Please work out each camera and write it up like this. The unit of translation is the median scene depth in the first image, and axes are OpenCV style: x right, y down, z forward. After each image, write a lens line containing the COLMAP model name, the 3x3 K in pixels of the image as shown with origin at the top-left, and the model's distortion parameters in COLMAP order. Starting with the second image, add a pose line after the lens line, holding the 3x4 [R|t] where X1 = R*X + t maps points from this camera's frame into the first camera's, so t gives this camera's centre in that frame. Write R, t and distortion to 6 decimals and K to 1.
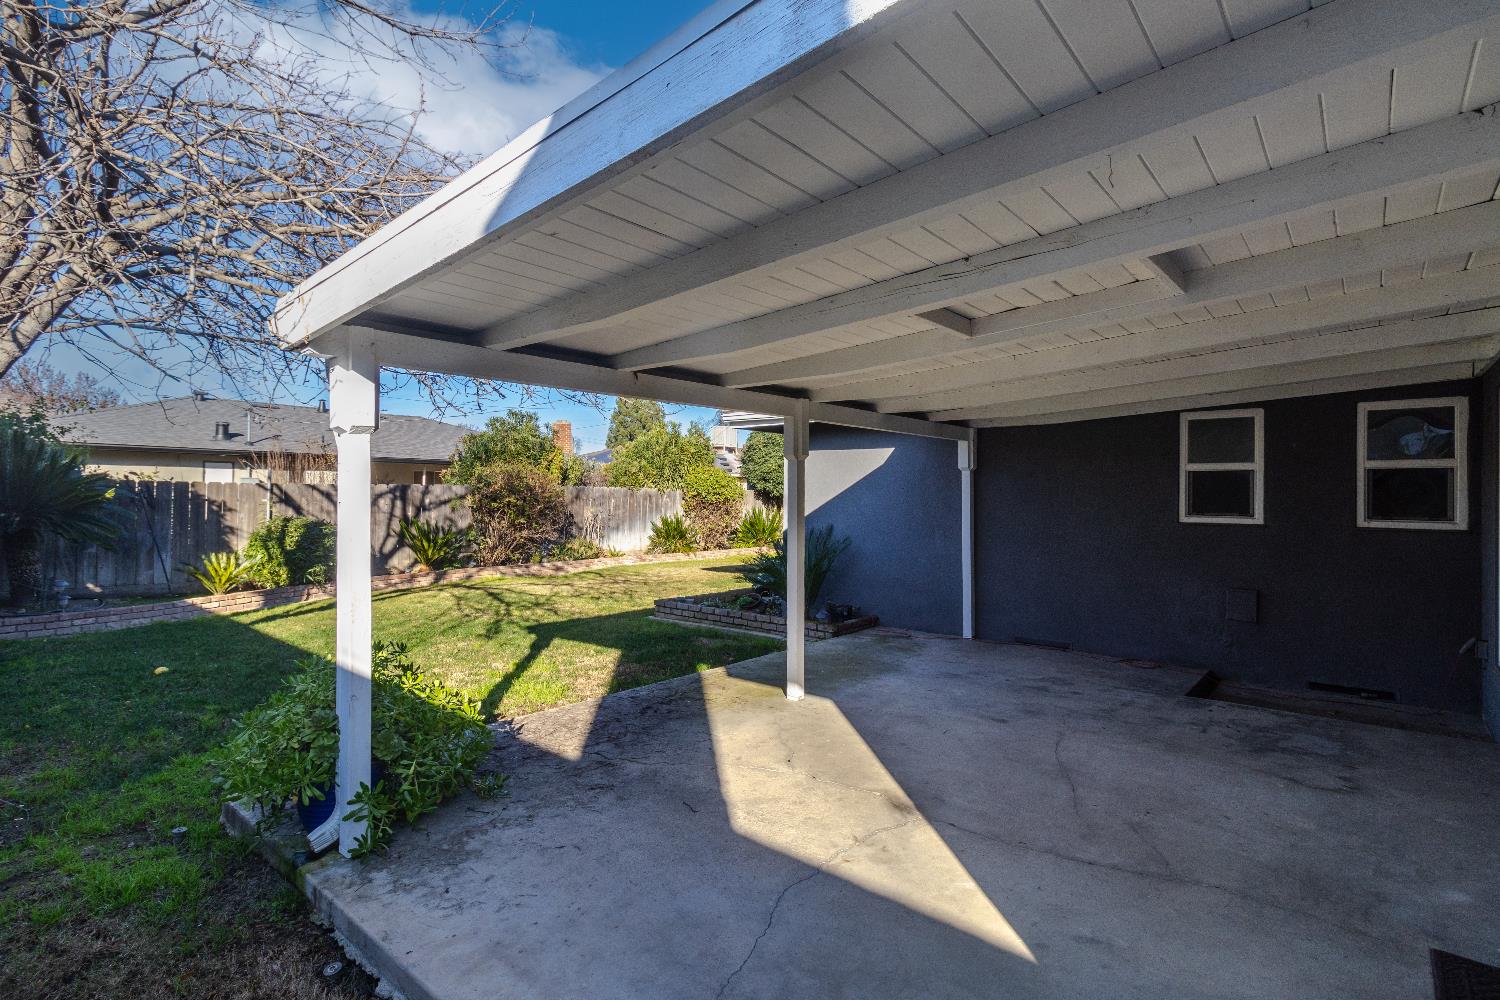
lens RADIAL K [[730.1, 0, 750.0], [0, 730.1, 500.0], [0, 0, 1]] dist [0.000740, -0.000005]
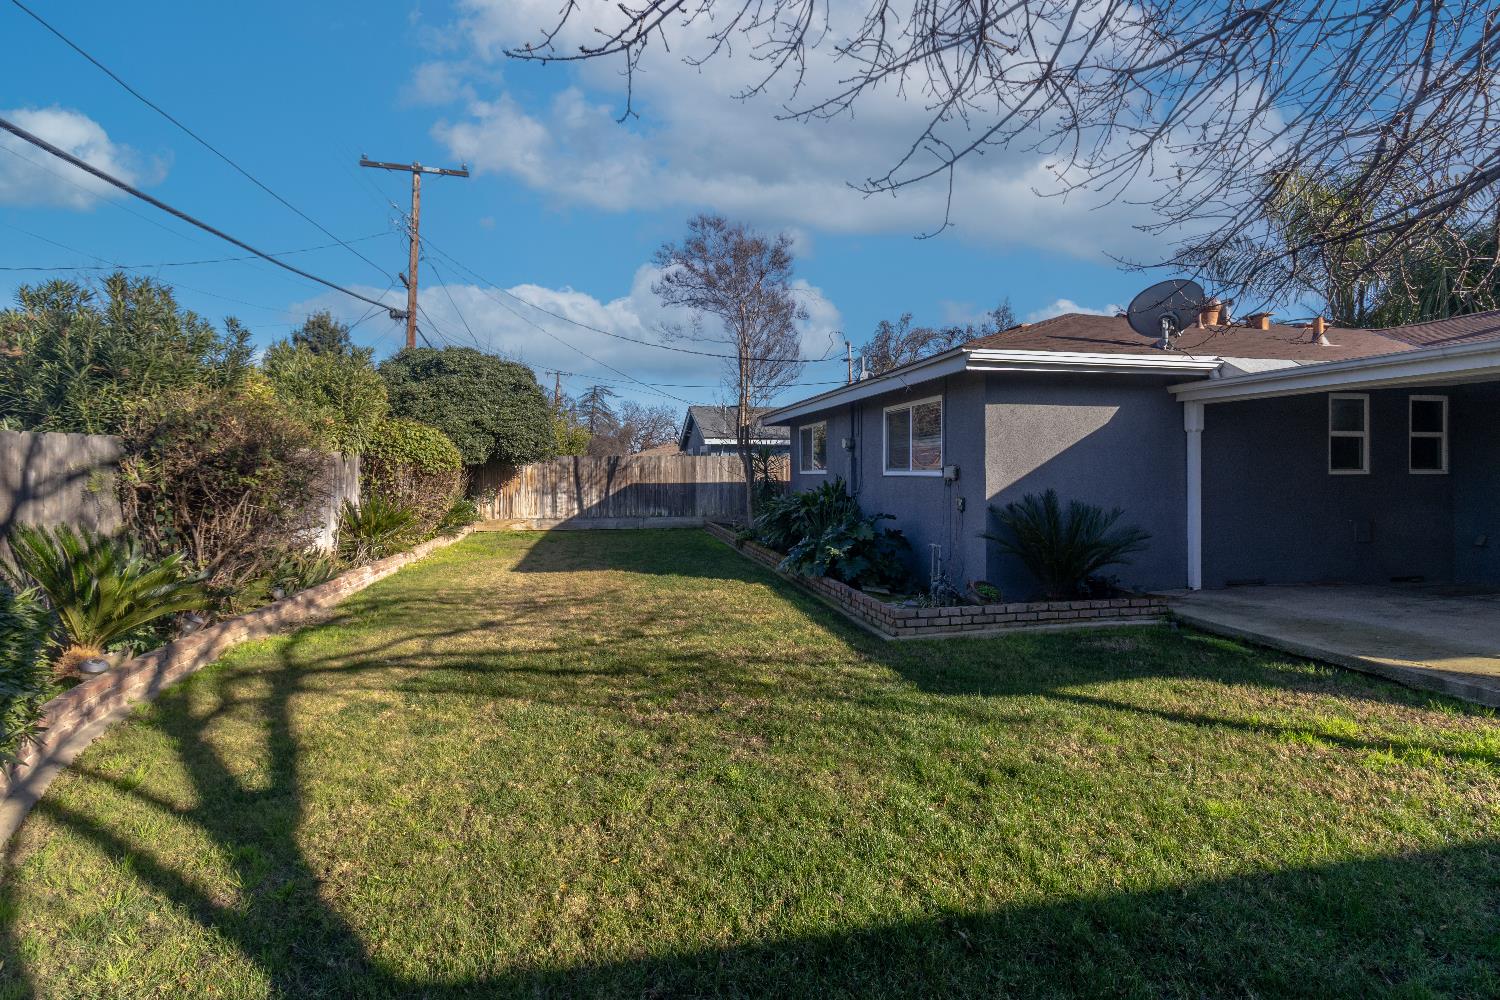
lens RADIAL K [[706.7, 0, 749.4], [0, 706.7, 479.2], [0, 0, 1]] dist [0.000579, -0.000052]
pose [[0.619715, -0.021641, 0.784529, -0.910293], [0.011411, 0.999763, 0.018565, 0.001639], [-0.784744, -0.002553, 0.619814, 0.870895]]
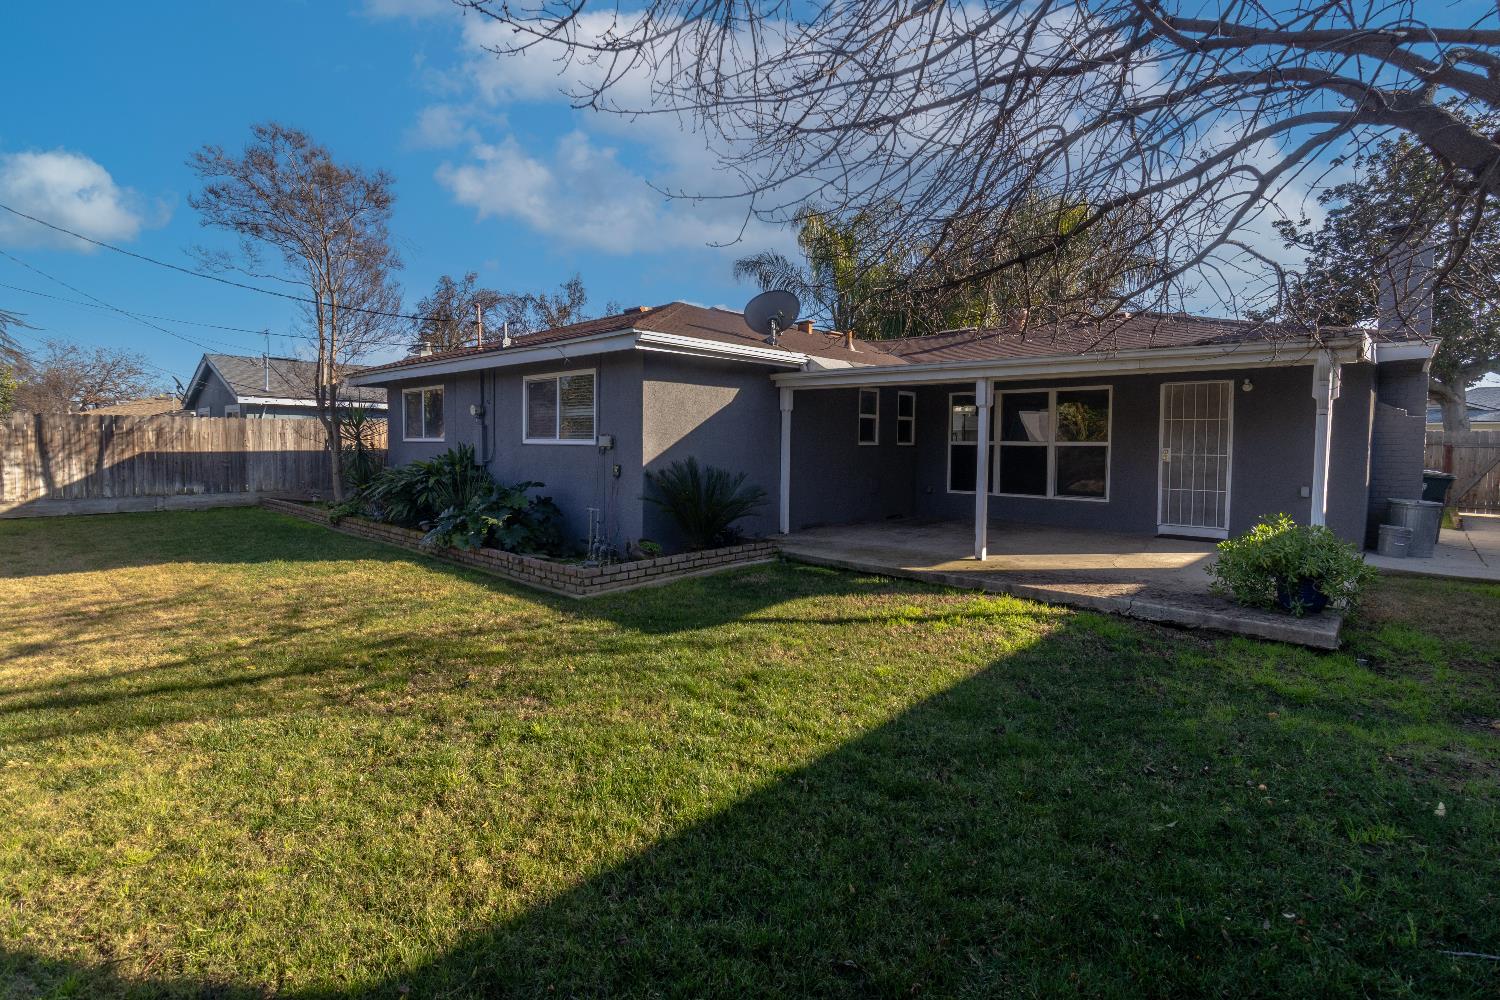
lens RADIAL K [[711.3, 0, 747.0], [0, 711.3, 488.3], [0, 0, 1]] dist [0.002277, 0.000193]
pose [[0.040225, -0.078089, 0.996135, -1.043749], [-0.004364, 0.996918, 0.078326, -0.001372], [-0.999181, -0.007497, 0.039760, 1.024588]]
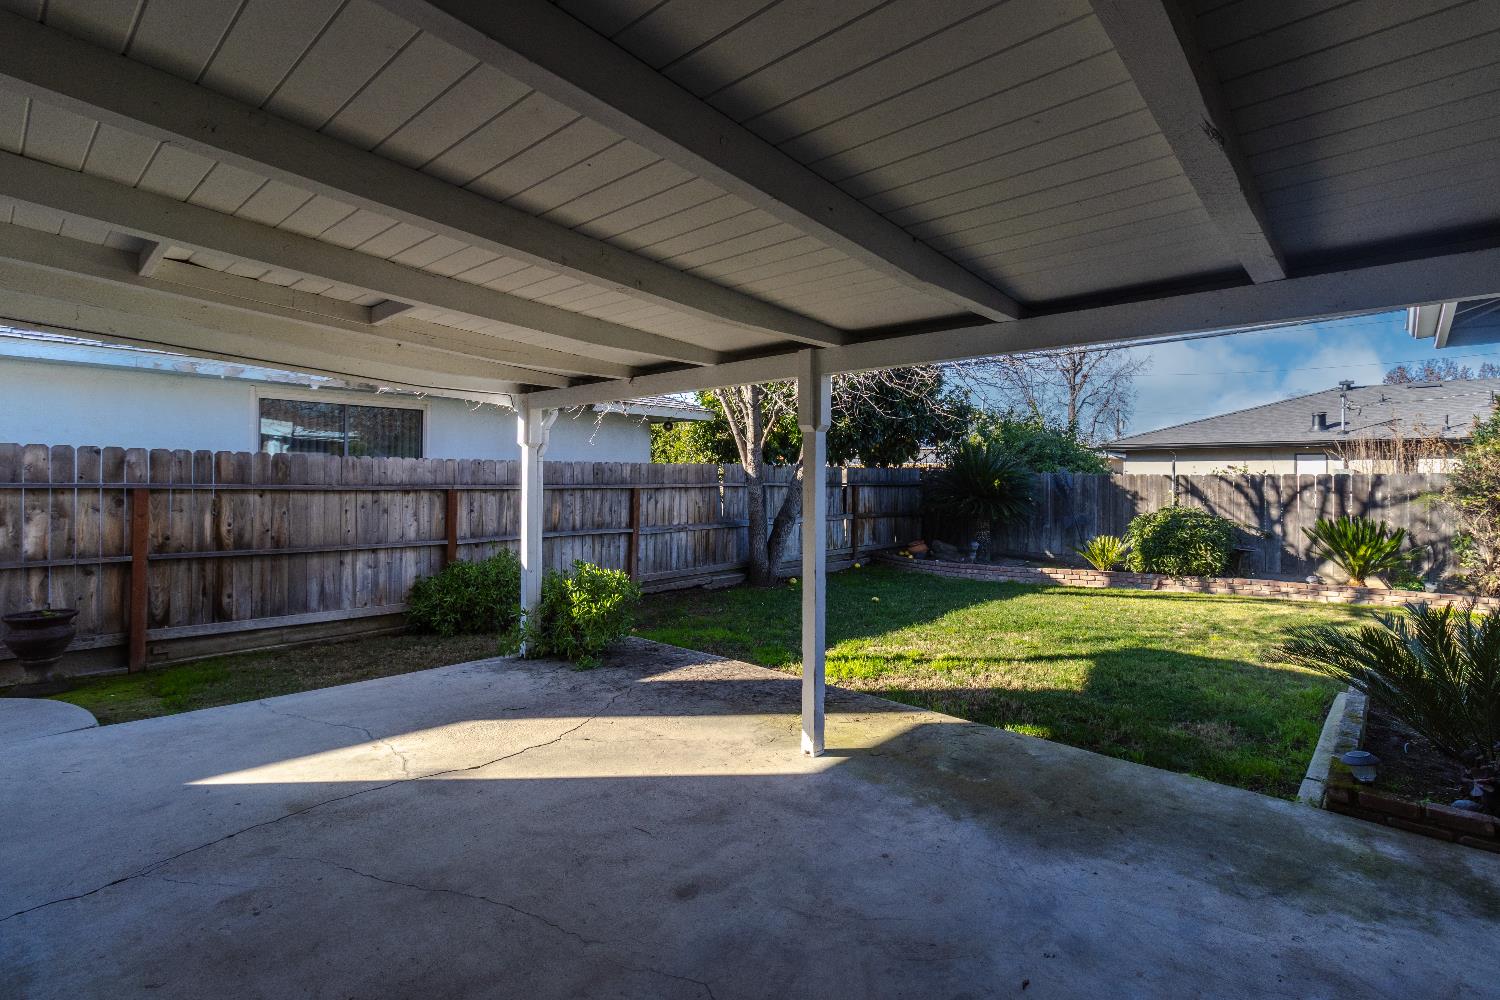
lens RADIAL K [[695.0, 0, 744.6], [0, 695.0, 461.6], [0, 0, 1]] dist [0.000610, 0.000037]
pose [[-0.032167, -0.032151, -0.998965, 0.546802], [-0.015717, 0.999375, -0.031658, -0.000345], [0.999359, 0.014683, -0.032652, 0.666106]]
